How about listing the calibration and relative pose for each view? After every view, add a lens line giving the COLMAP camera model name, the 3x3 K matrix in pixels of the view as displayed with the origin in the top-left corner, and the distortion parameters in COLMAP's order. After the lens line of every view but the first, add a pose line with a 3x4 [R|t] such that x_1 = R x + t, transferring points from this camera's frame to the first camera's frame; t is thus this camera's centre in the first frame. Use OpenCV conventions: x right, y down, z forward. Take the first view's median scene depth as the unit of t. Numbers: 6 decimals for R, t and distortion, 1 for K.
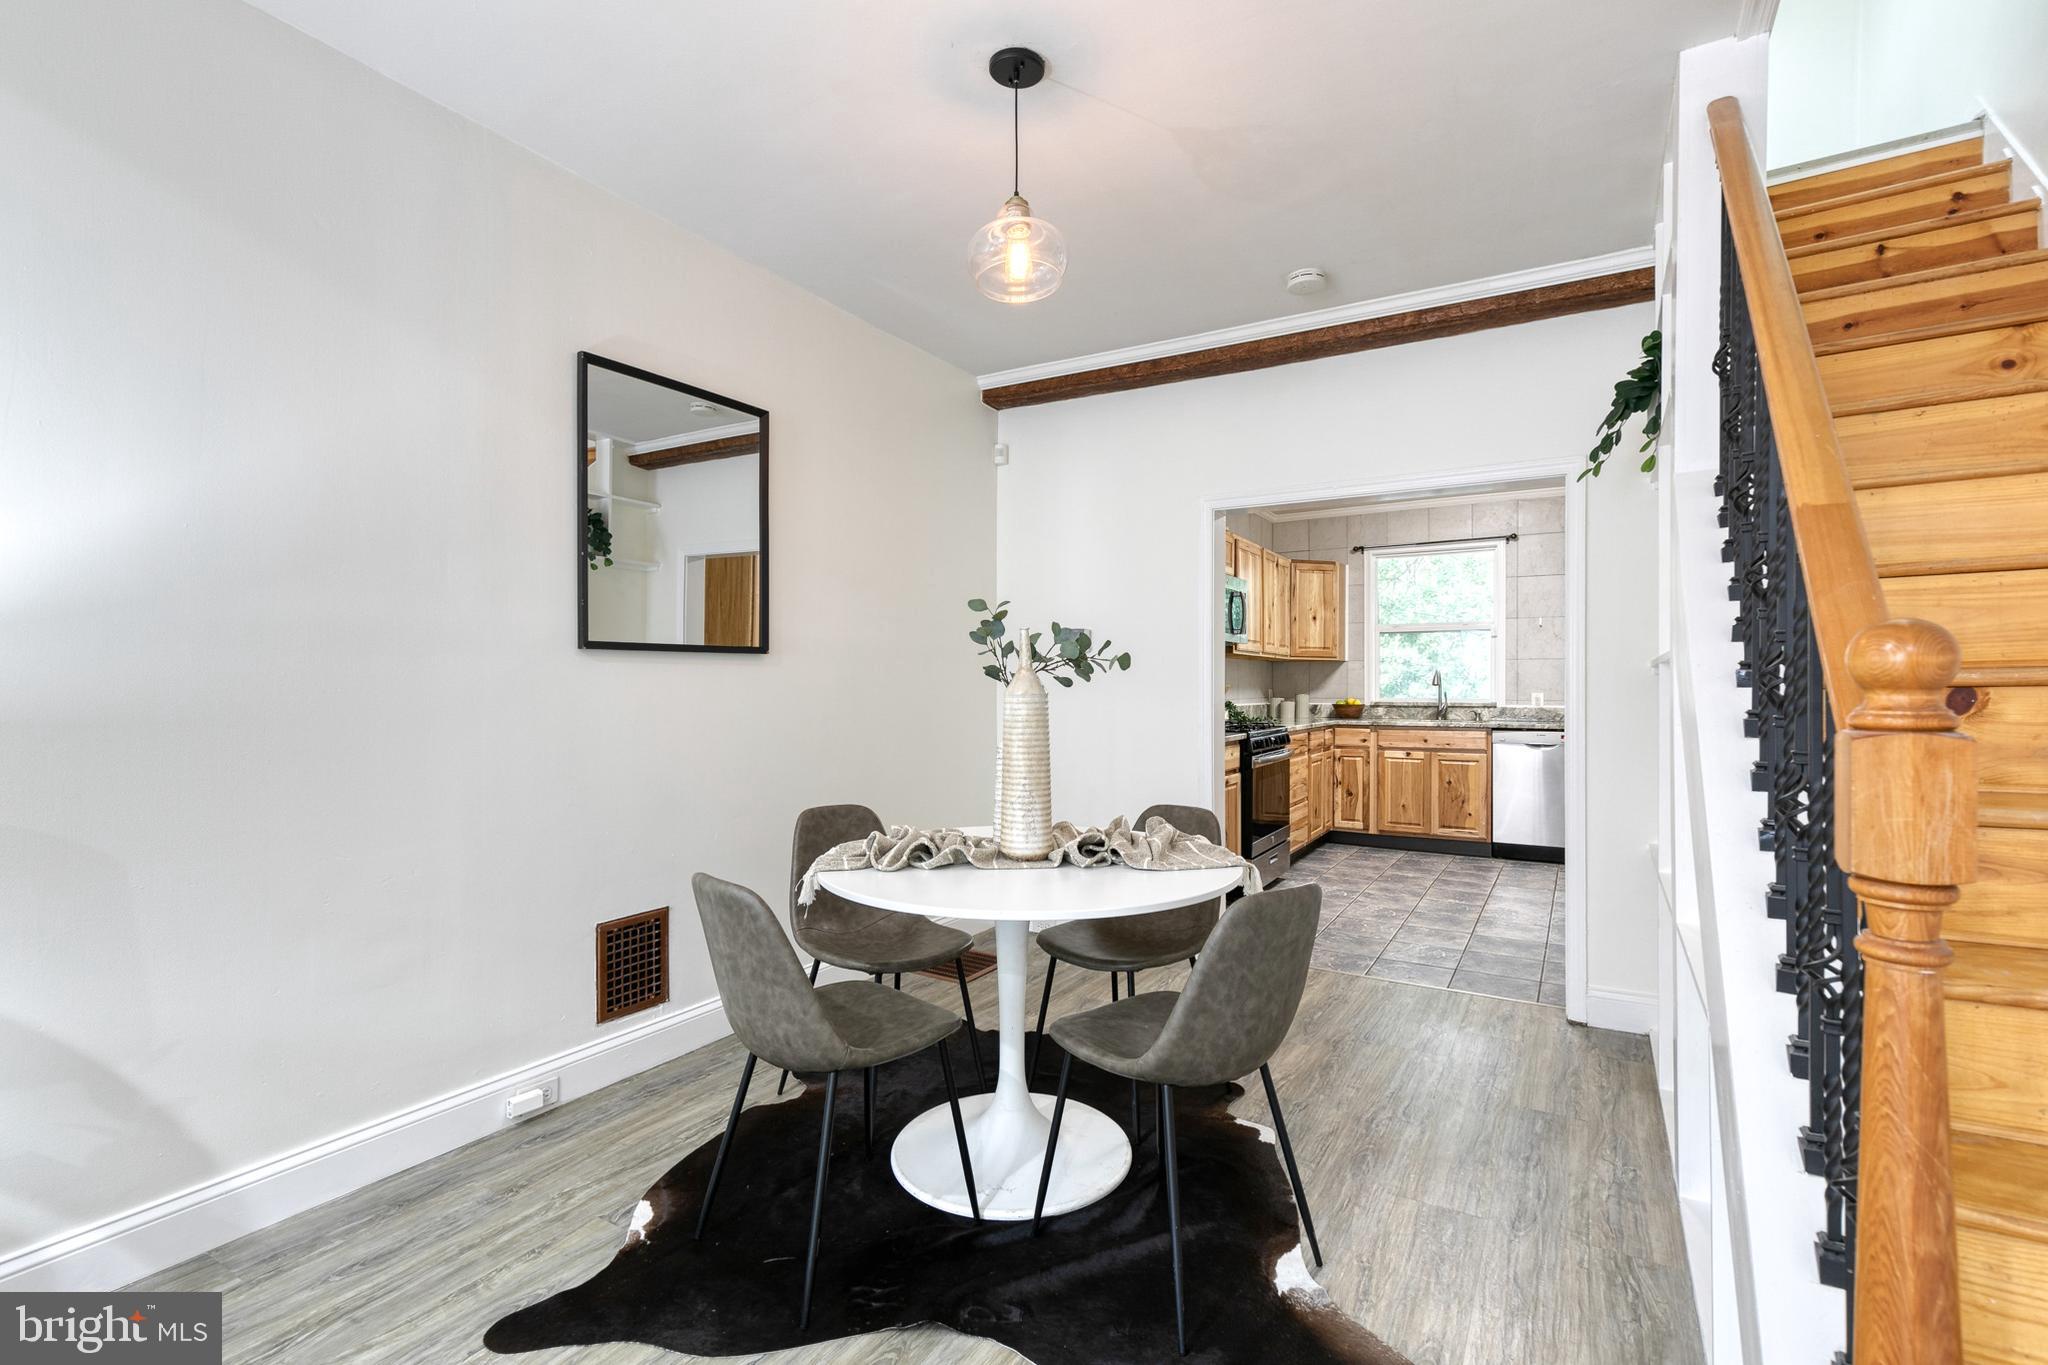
lens RADIAL K [[924.2, 0, 1037.7], [0, 924.2, 687.5], [0, 0, 1]] dist [0.011014, -0.002560]
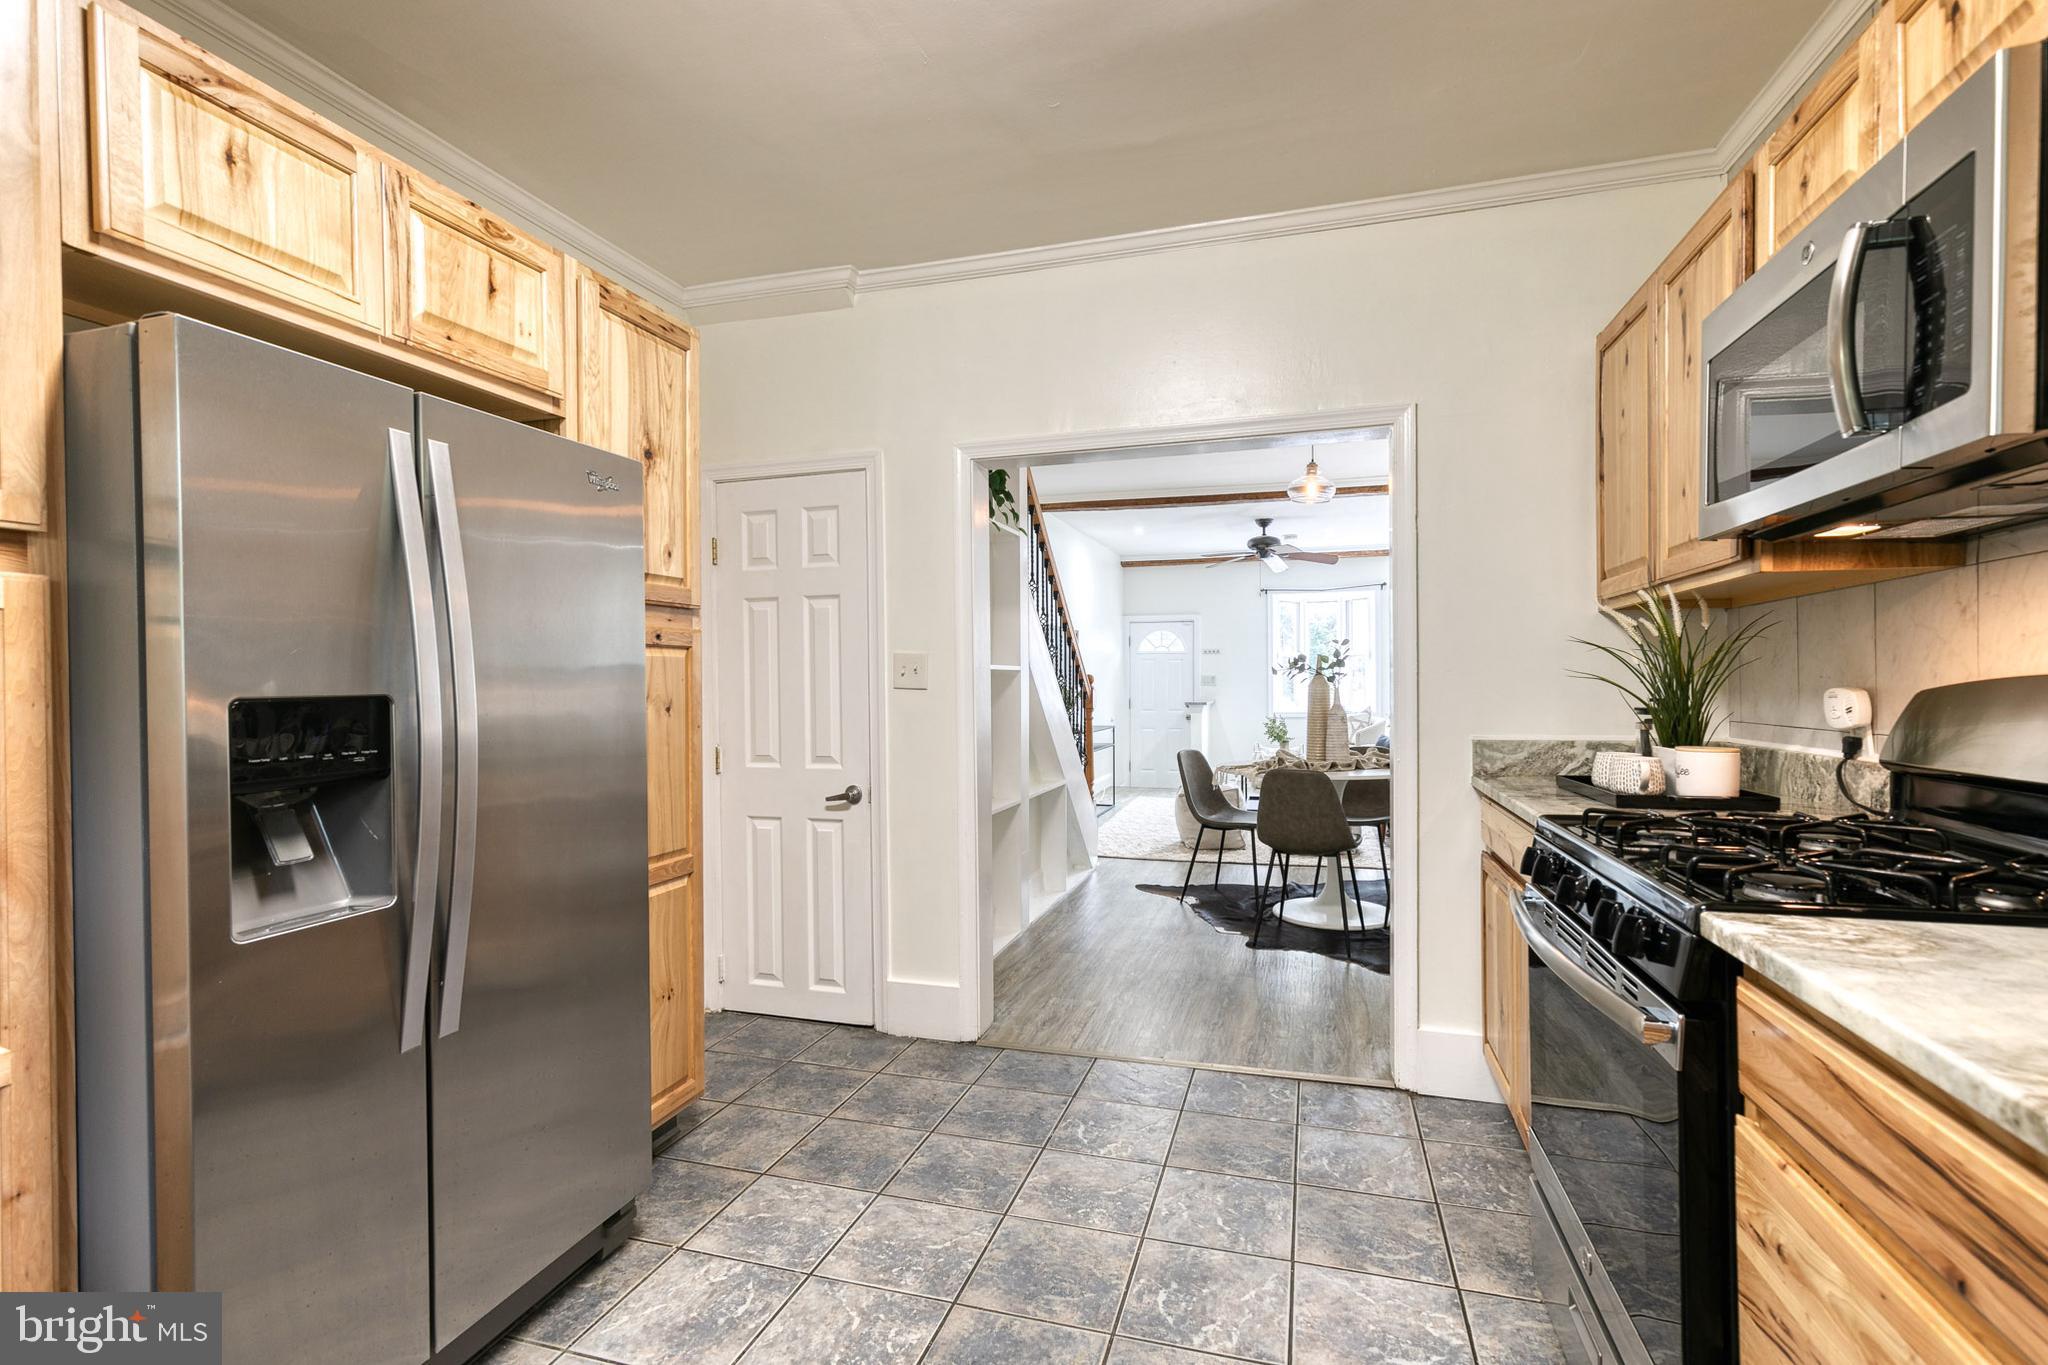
lens RADIAL K [[921.5, 0, 1038.0], [0, 921.5, 688.0], [0, 0, 1]] dist [0.013615, -0.007151]
pose [[-0.969849, 0.008281, -0.243565, 0.756881], [0.006015, 0.999931, 0.010048, -0.009005], [0.243632, 0.008280, -0.969833, 1.954146]]
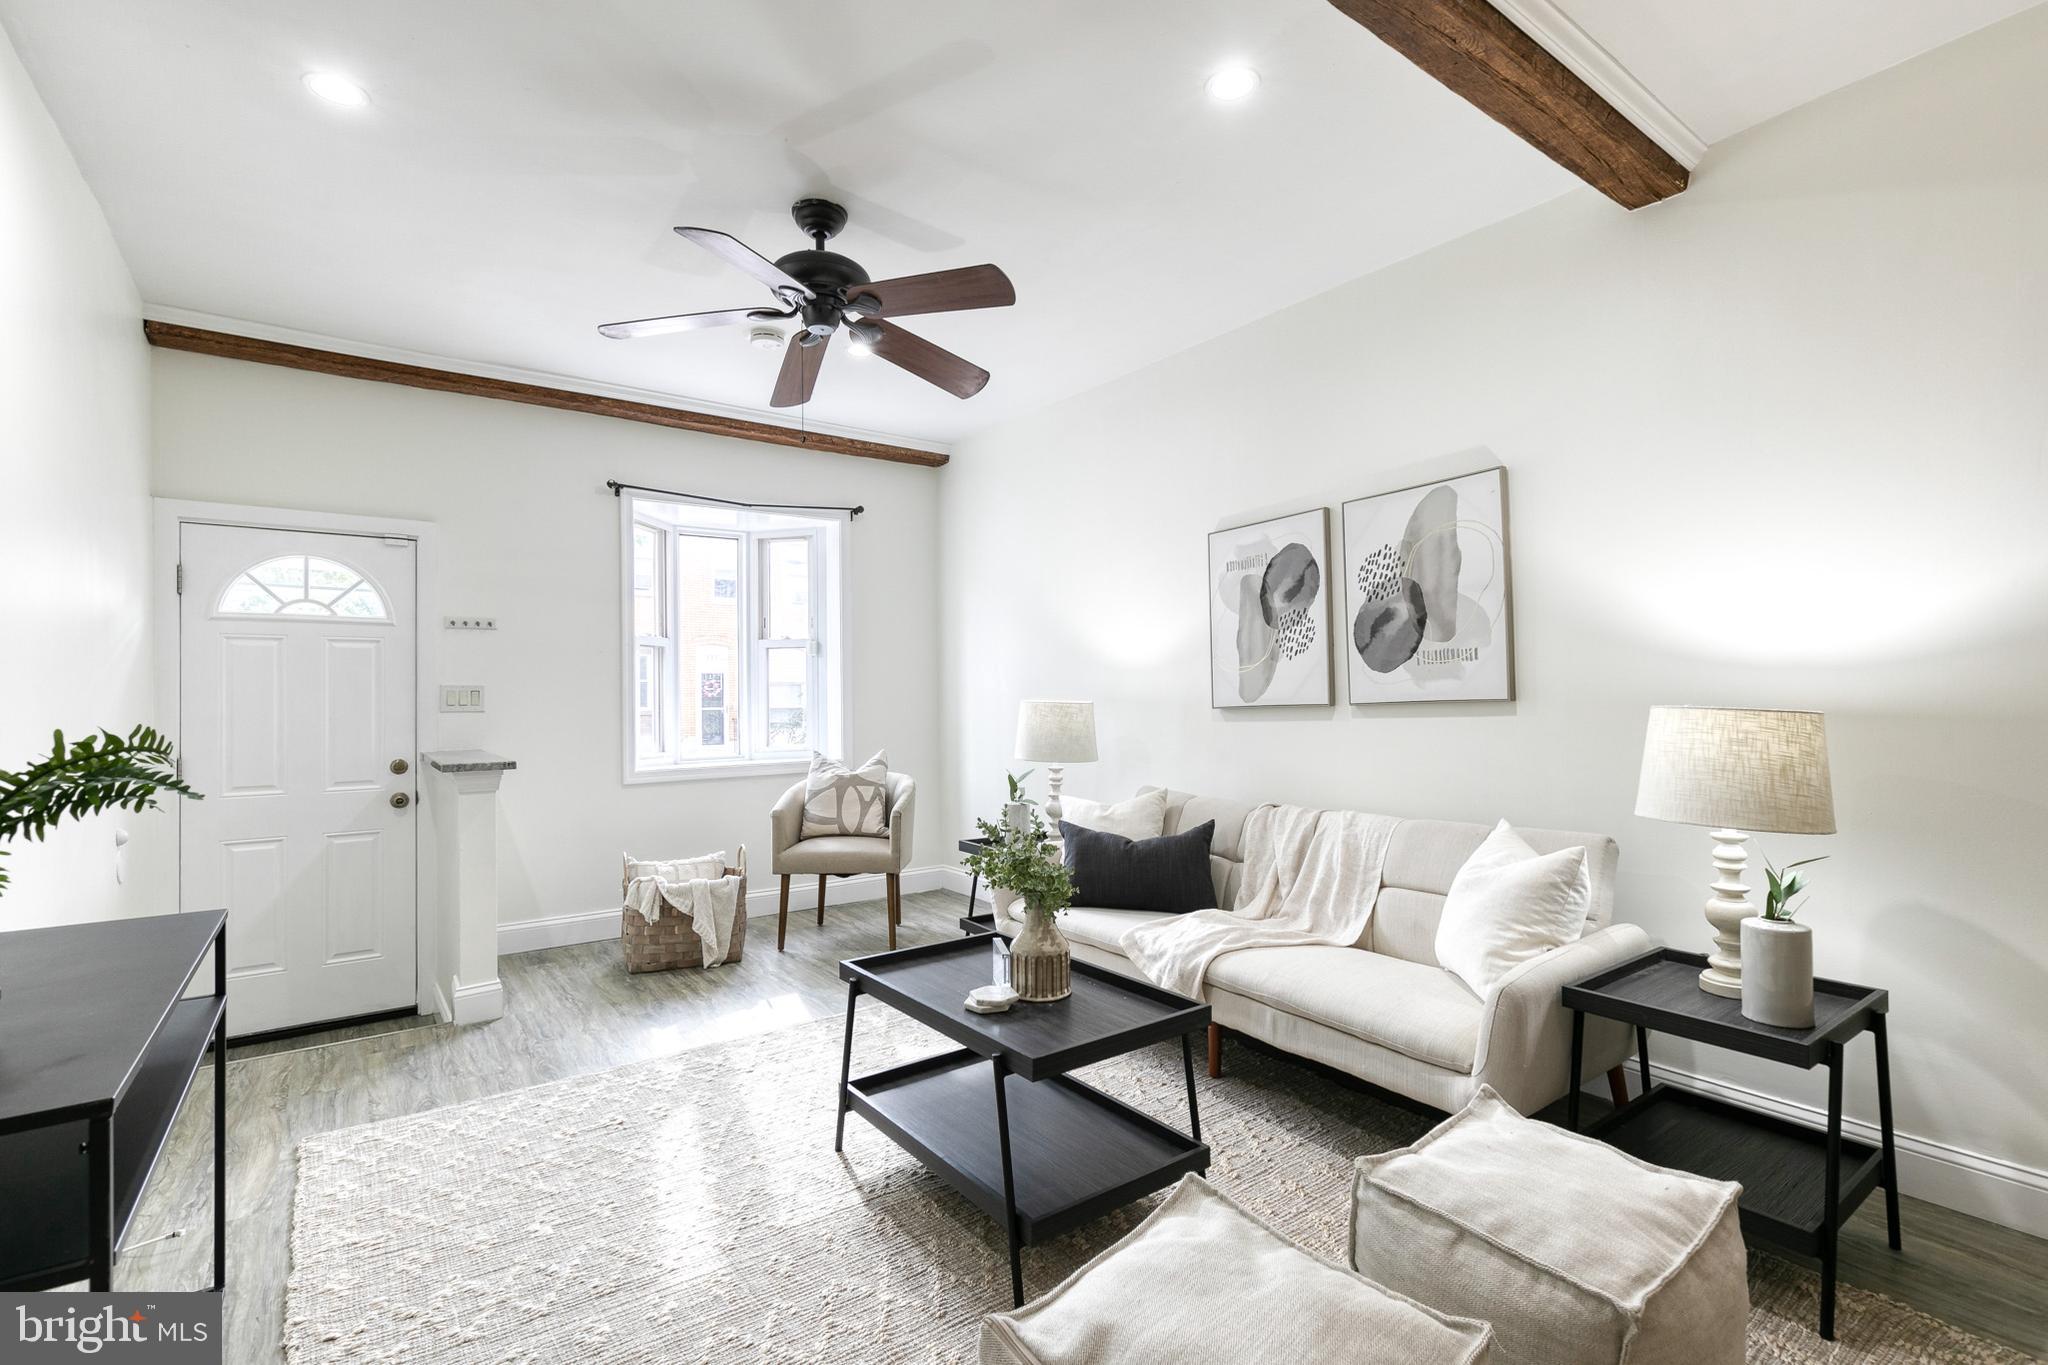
lens RADIAL K [[940.3, 0, 1035.3], [0, 940.3, 689.3], [0, 0, 1]] dist [0.011044, -0.000876]
pose [[-0.392494, 0.000321, -0.919754, 0.247073], [0.007227, 0.999970, -0.002735, -0.003247], [0.919726, -0.007720, -0.392485, 0.154599]]
